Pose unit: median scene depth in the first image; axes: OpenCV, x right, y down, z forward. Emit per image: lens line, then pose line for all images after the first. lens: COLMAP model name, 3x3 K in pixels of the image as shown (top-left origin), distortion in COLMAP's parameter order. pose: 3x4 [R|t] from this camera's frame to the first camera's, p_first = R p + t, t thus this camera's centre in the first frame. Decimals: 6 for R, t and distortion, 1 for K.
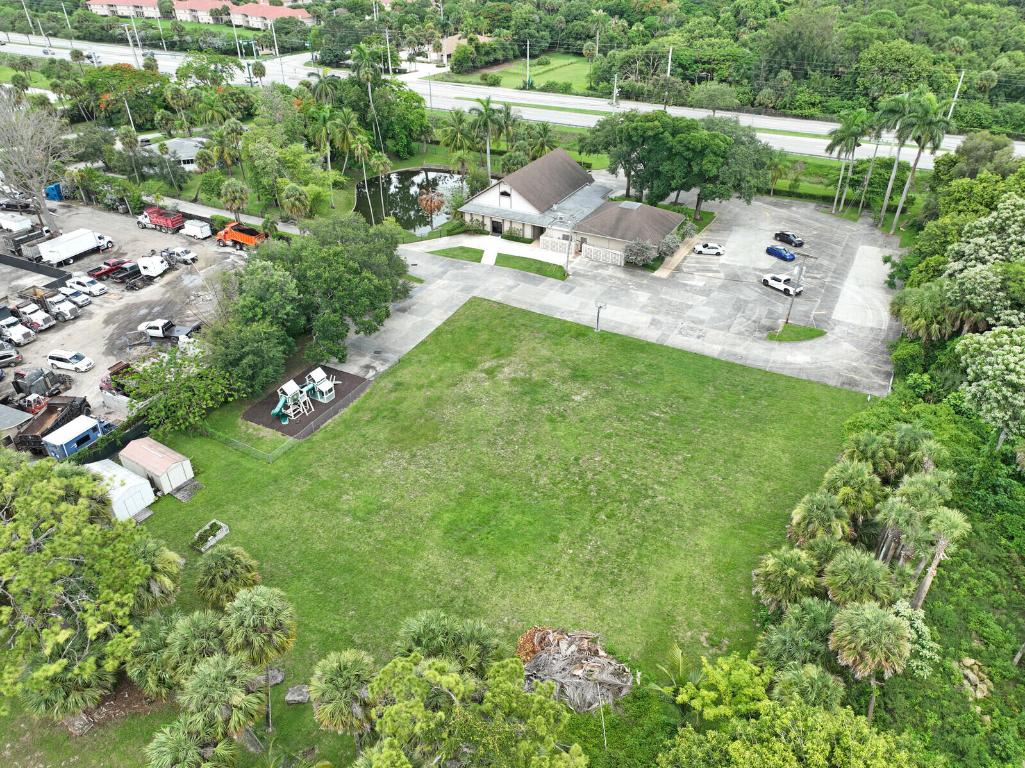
lens RADIAL K [[721.1, 0, 514.9], [0, 721.1, 383.5], [0, 0, 1]] dist [-0.000164, 0.015264]
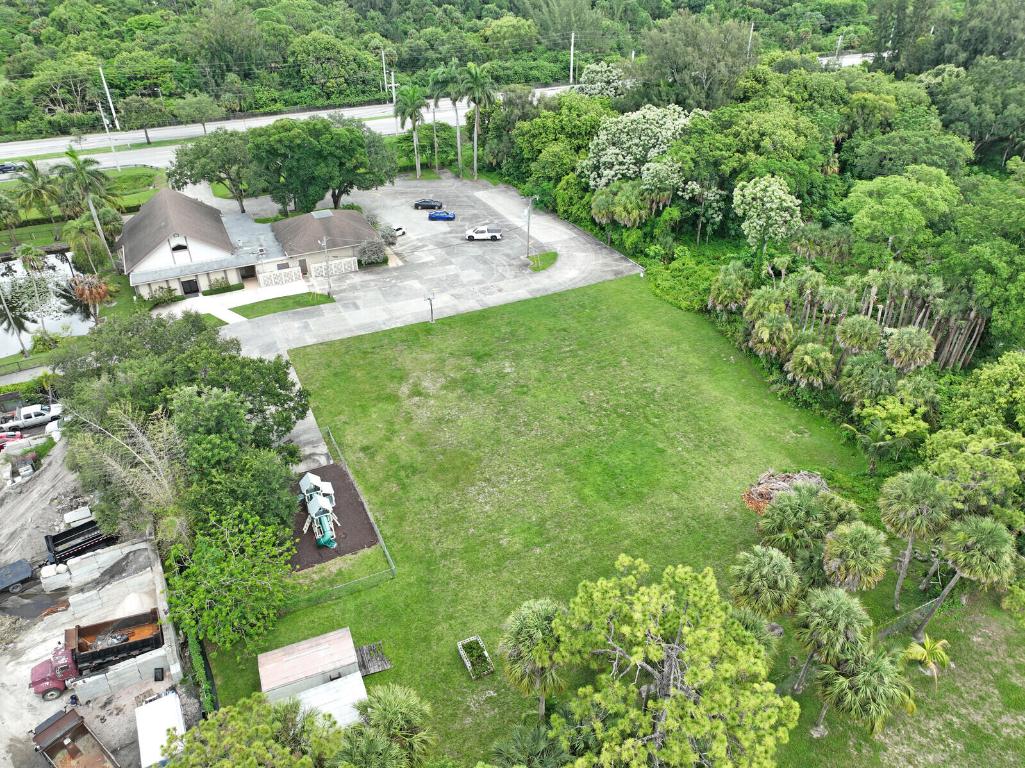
lens RADIAL K [[721.1, 0, 514.9], [0, 721.1, 383.5], [0, 0, 1]] dist [-0.000164, 0.015264]
pose [[0.577835, -0.443542, 0.685111, -0.484352], [0.446891, 0.874363, 0.189148, -0.119496], [-0.682931, 0.196874, 0.703453, 0.184044]]
